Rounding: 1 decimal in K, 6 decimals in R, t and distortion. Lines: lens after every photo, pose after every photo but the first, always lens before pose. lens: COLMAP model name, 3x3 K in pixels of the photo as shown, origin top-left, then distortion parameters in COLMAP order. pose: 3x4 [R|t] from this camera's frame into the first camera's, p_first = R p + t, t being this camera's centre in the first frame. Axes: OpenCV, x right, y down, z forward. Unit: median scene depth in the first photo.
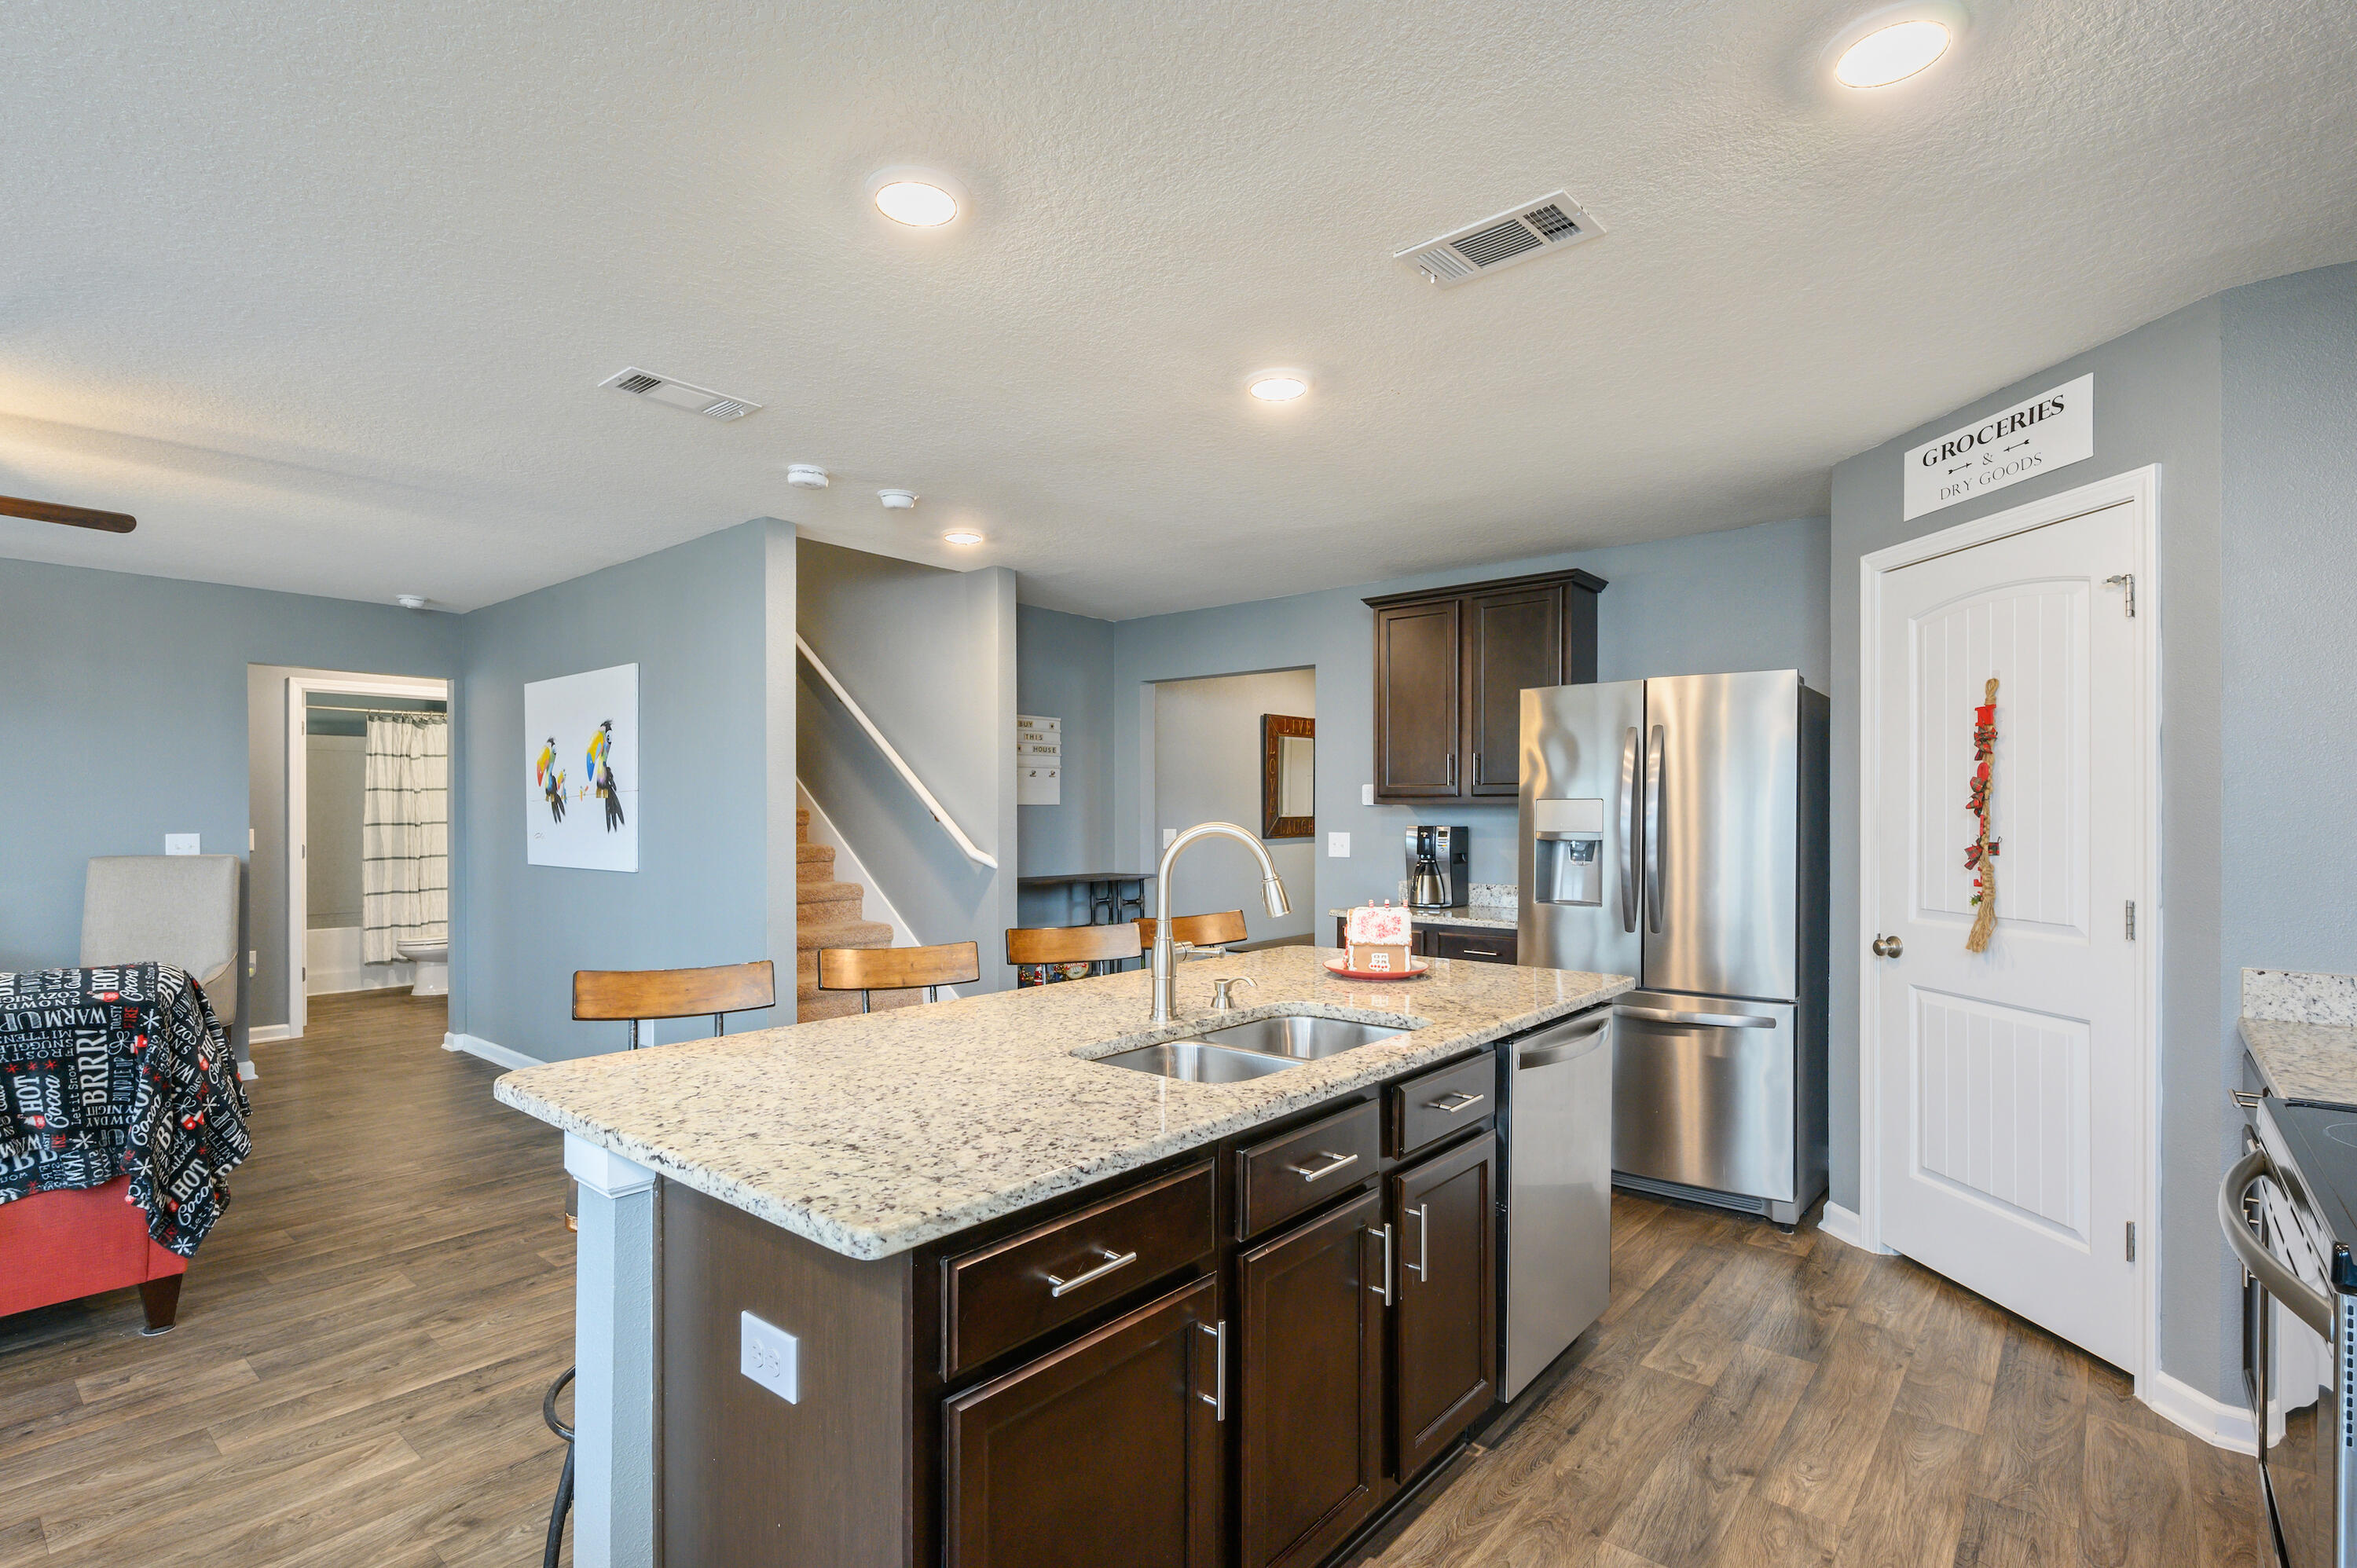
lens RADIAL K [[1119.0, 0, 1180.7], [0, 1119.0, 809.4], [0, 0, 1]] dist [-0.001291, 0.000055]
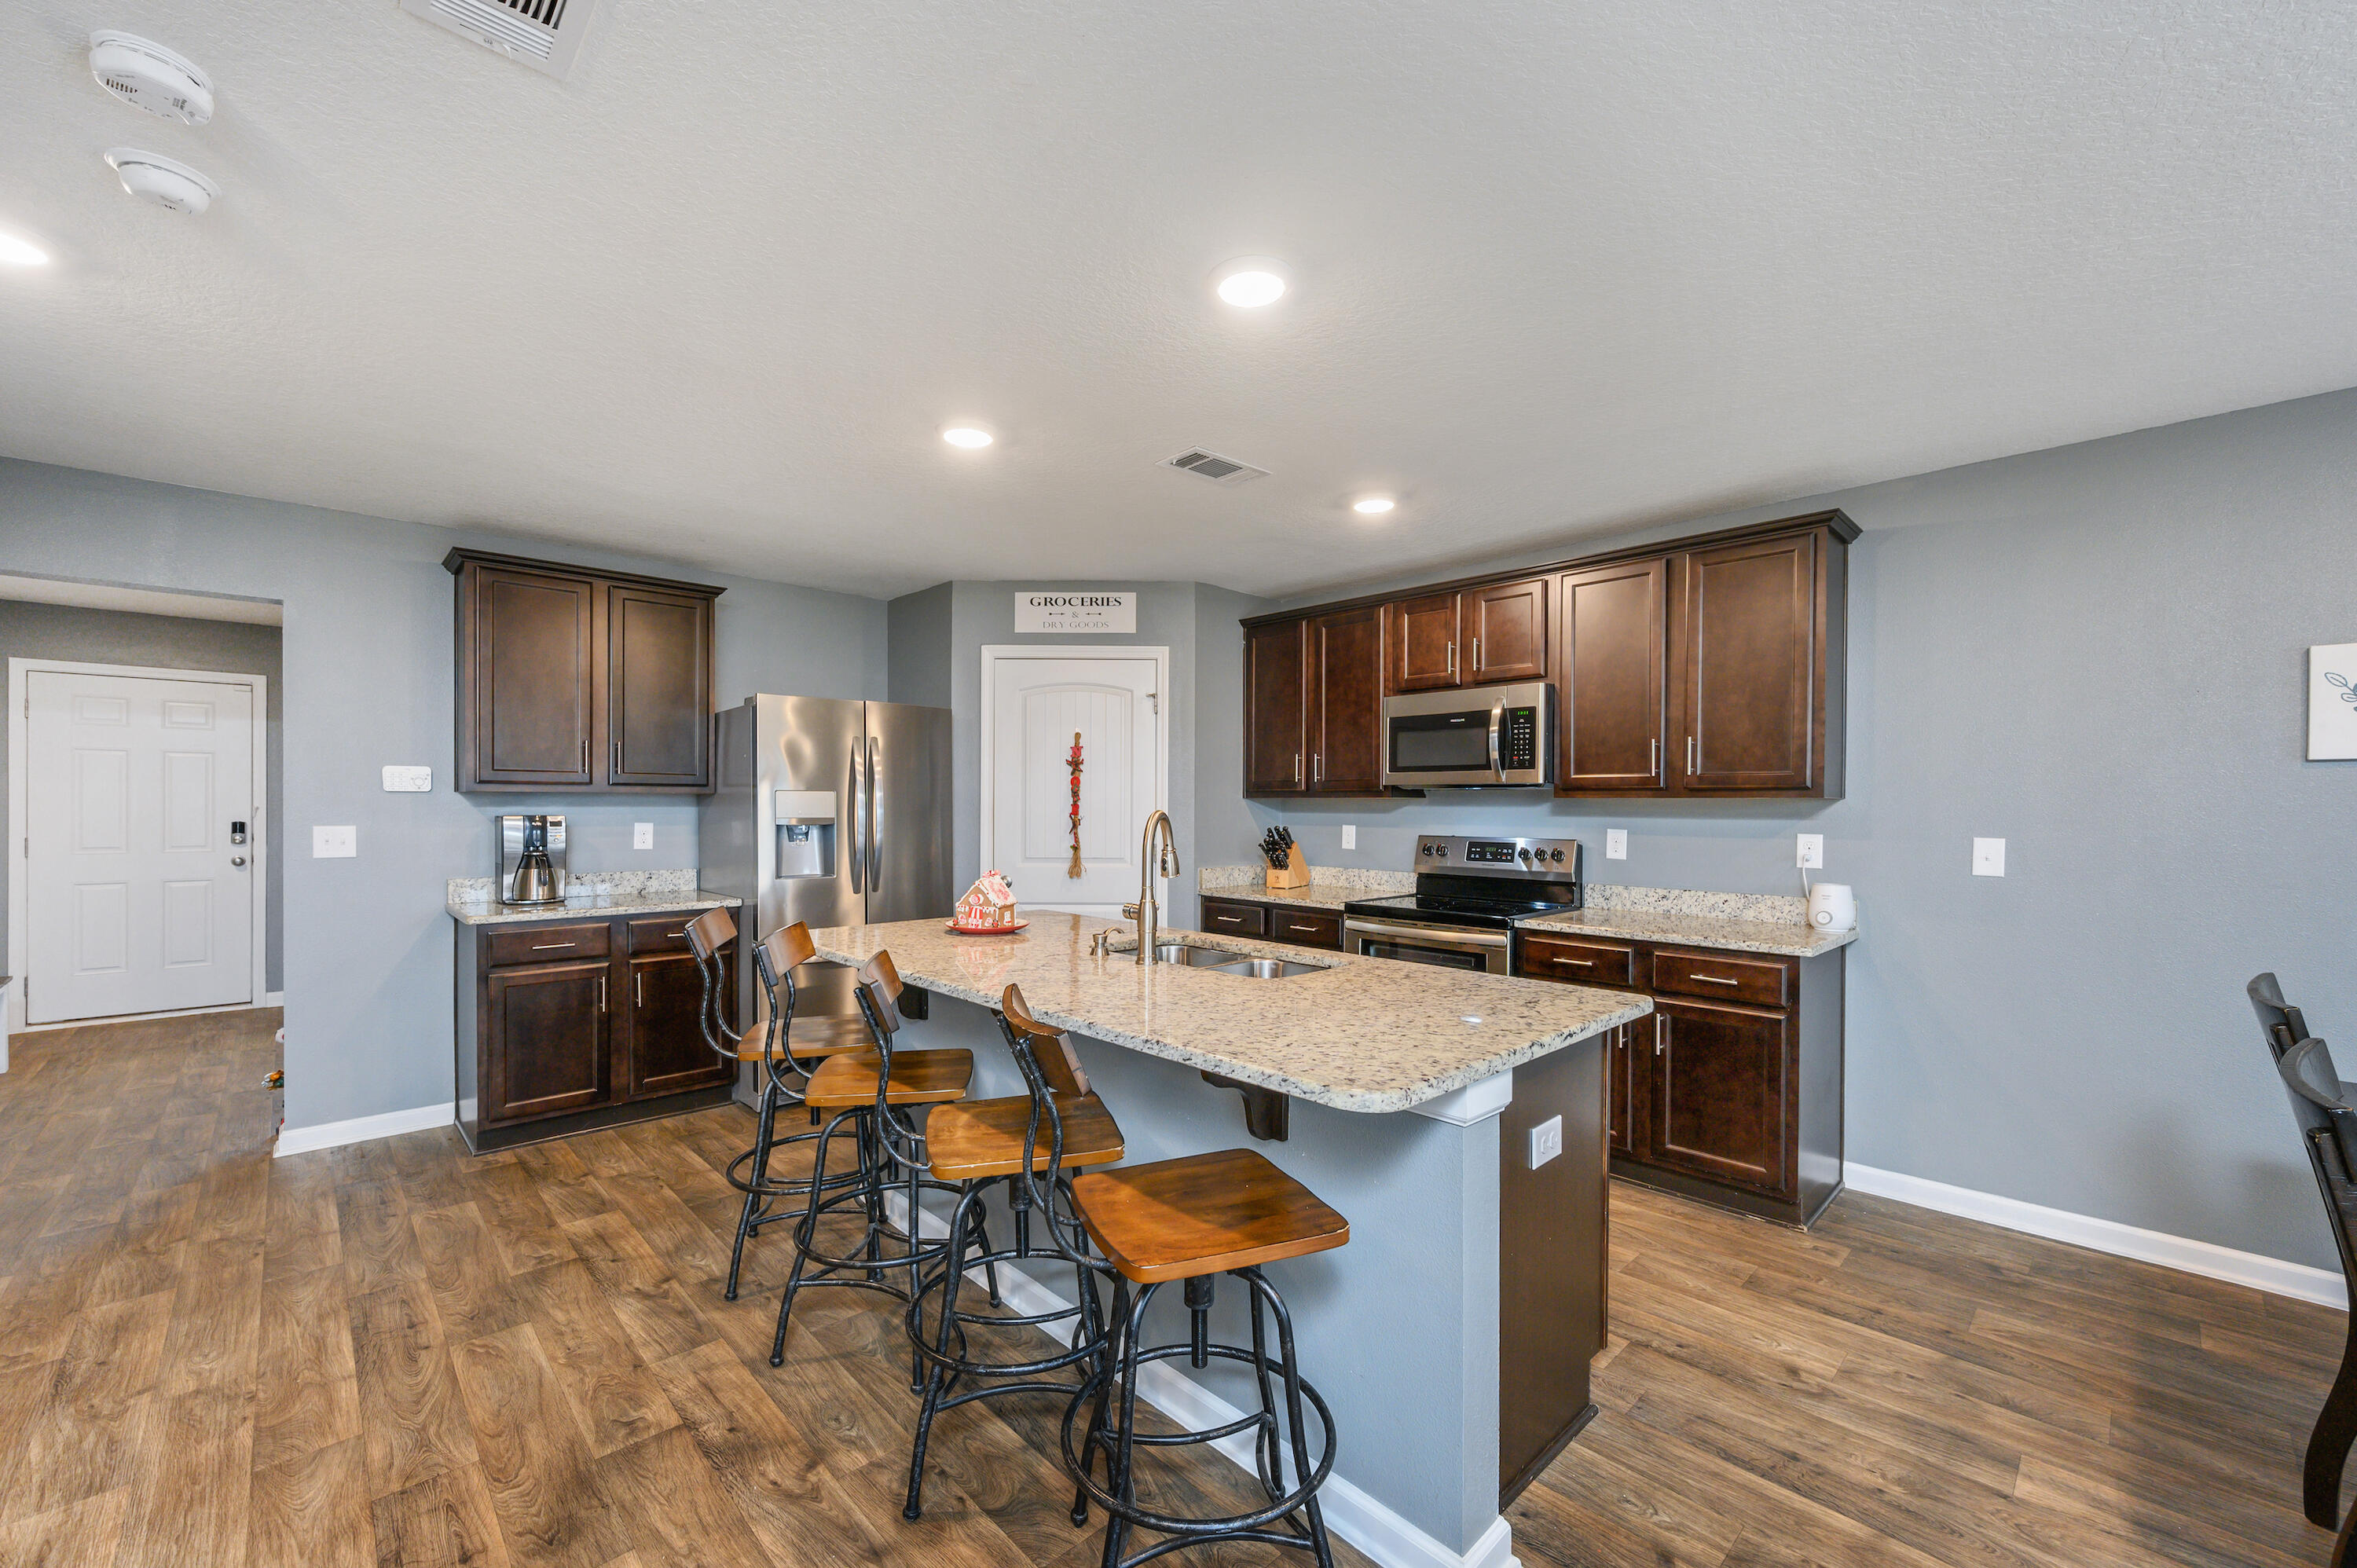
lens RADIAL K [[947.1, 0, 1180.5], [0, 947.1, 802.2], [0, 0, 1]] dist [0.000602, 0.000388]
pose [[0.105711, 0.001222, 0.994396, -0.846318], [-0.005998, 0.999982, -0.000592, 0.001522], [-0.994379, -0.005902, 0.105717, 0.656365]]
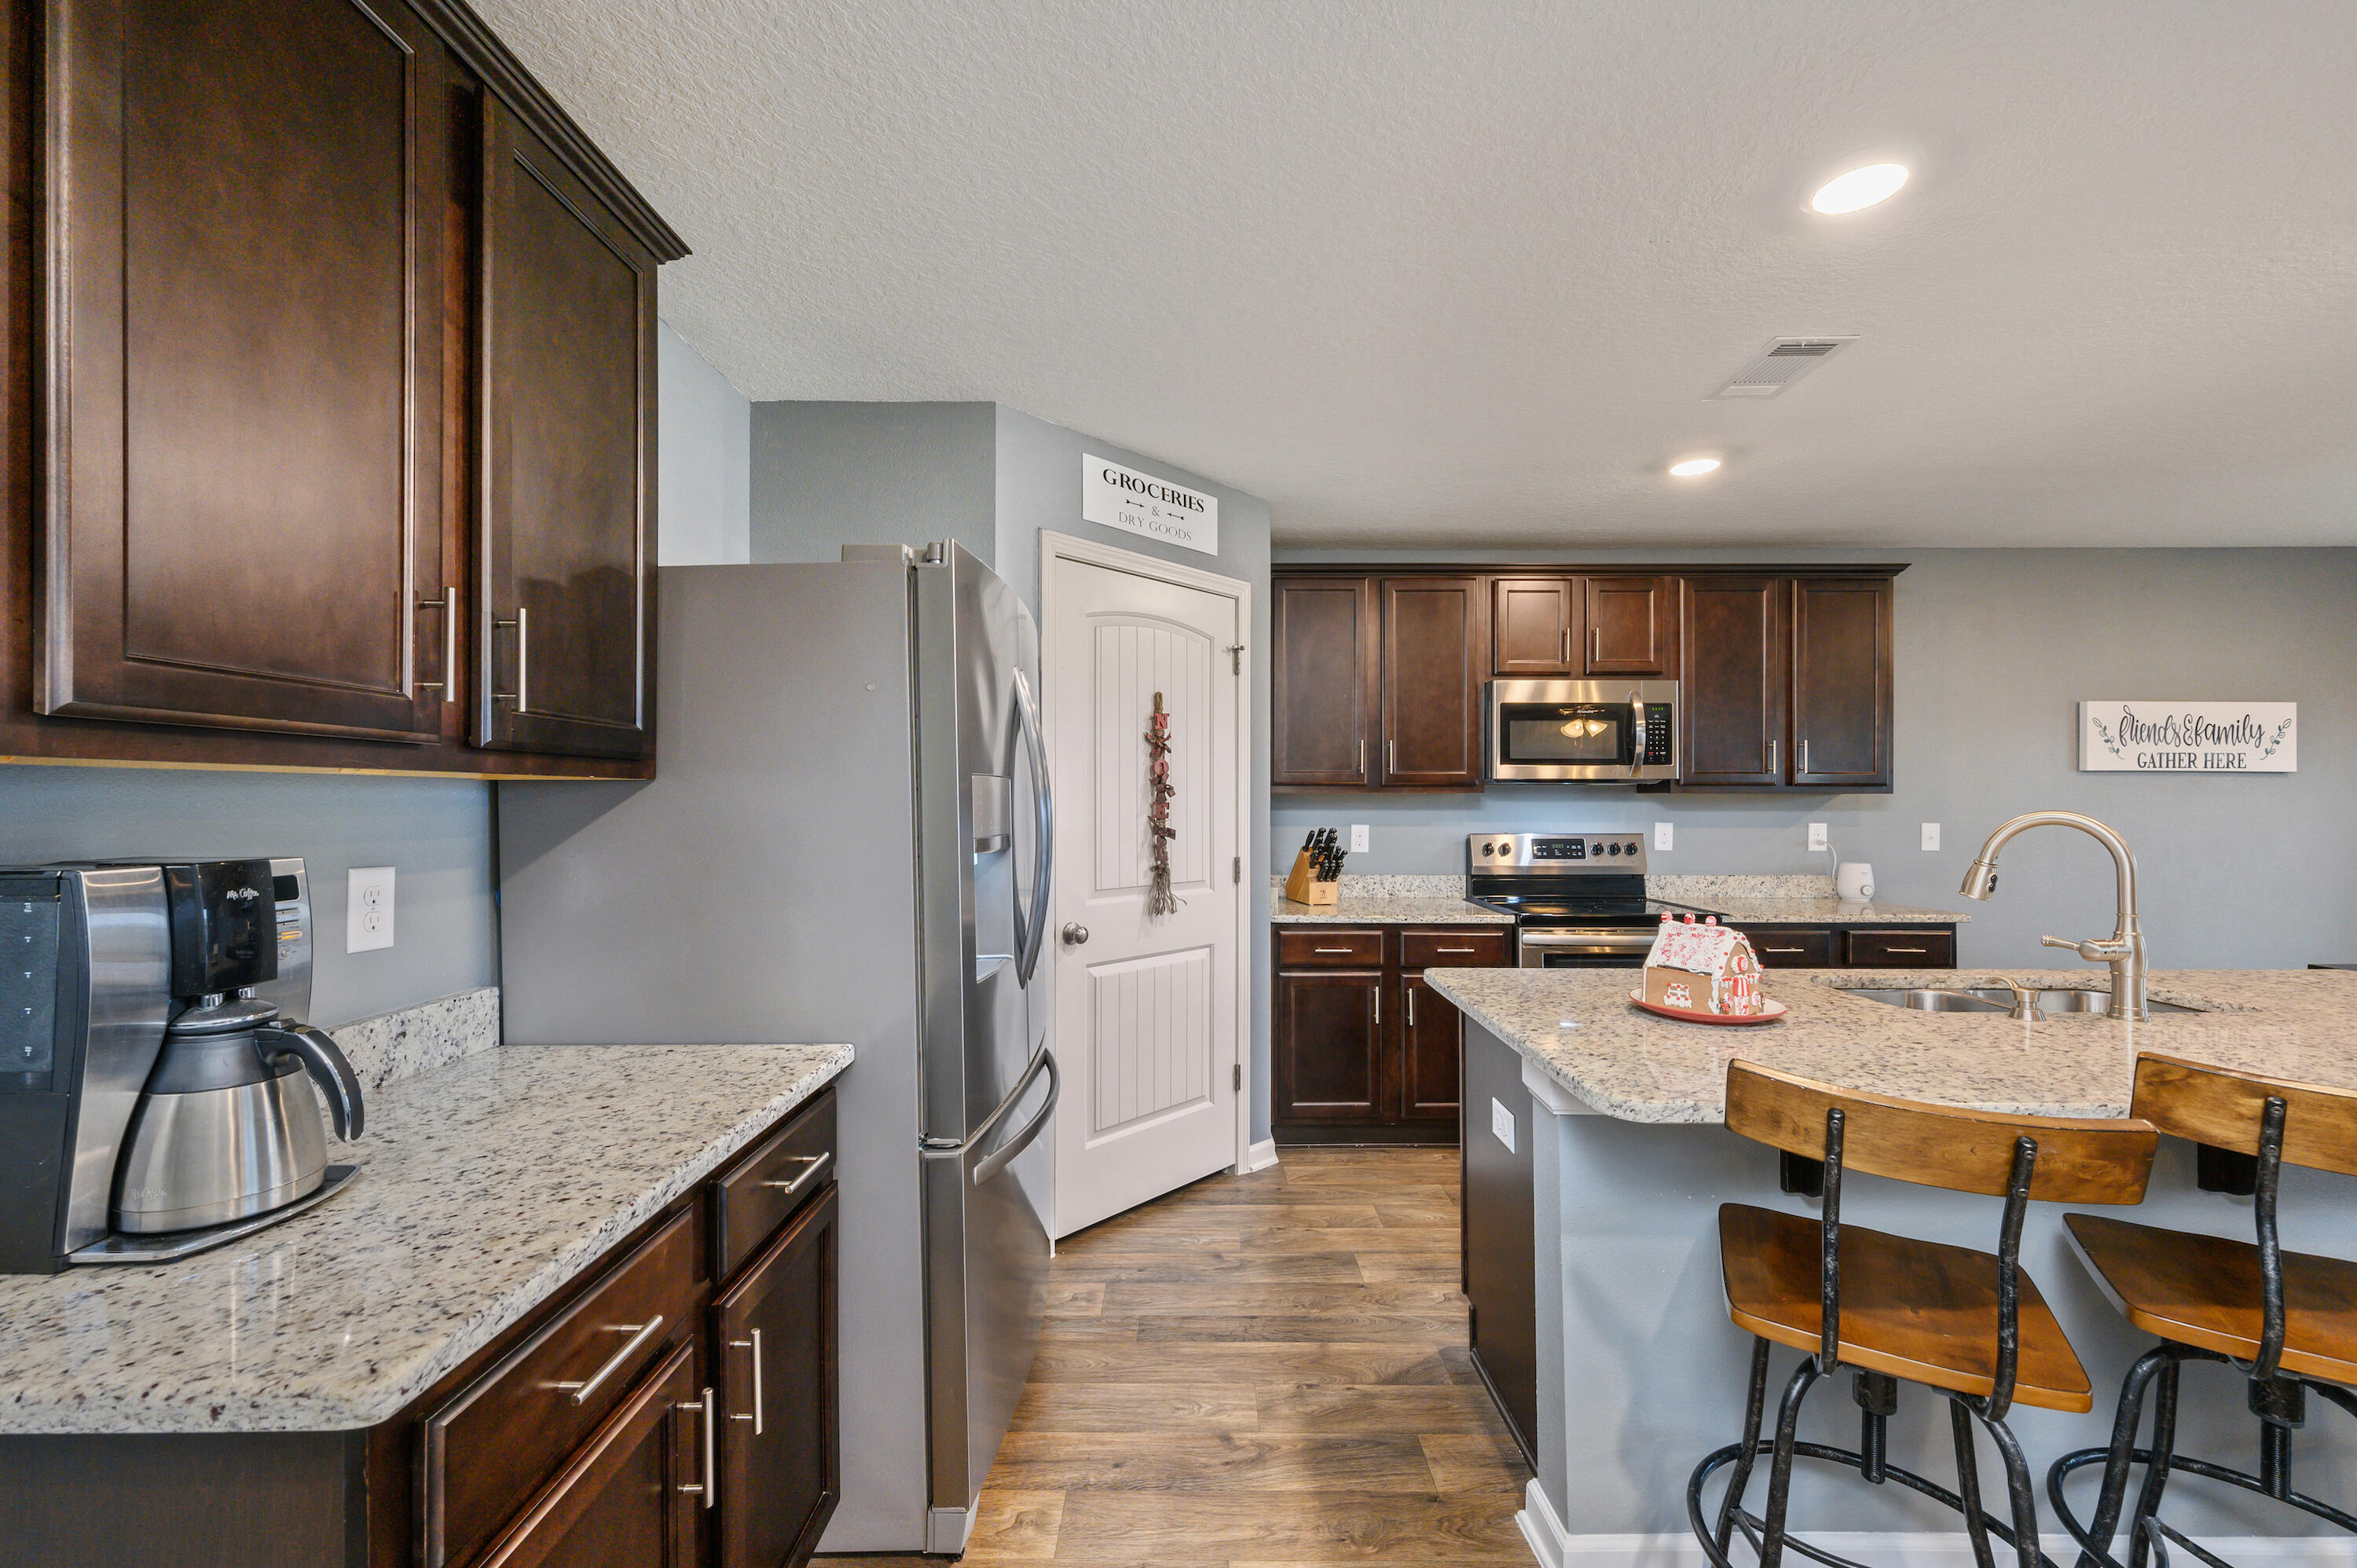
lens RADIAL K [[935.8, 0, 1182.4], [0, 935.8, 798.7], [0, 0, 1]] dist [-0.002253, 0.000678]
pose [[-0.640971, -0.000448, 0.767565, -0.083424], [-0.002054, 0.999997, -0.001132, 0.002019], [-0.767562, -0.002302, -0.640970, 1.639456]]
